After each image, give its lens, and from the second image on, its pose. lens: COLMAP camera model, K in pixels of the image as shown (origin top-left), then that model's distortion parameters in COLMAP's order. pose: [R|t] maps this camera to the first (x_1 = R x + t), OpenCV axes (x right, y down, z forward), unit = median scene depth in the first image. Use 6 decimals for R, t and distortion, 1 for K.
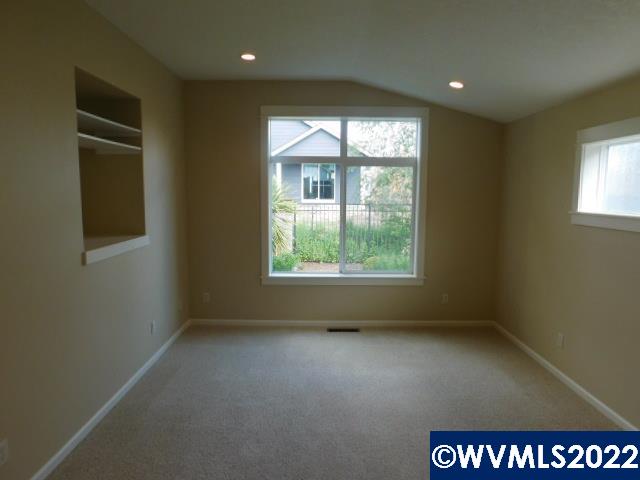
lens RADIAL K [[426.1, 0, 319.4], [0, 426.1, 240.5], [0, 0, 1]] dist [-0.010279, 0.008023]
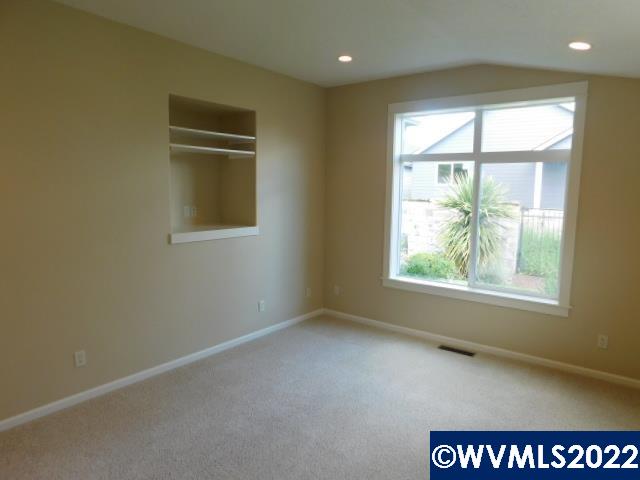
lens RADIAL K [[426.1, 0, 319.5], [0, 426.1, 239.9], [0, 0, 1]] dist [-0.010279, 0.008023]
pose [[0.797341, 0.078583, -0.598391, 0.346452], [-0.082599, 0.996366, 0.020785, -0.011365], [0.597850, 0.032854, 0.800935, 0.128576]]
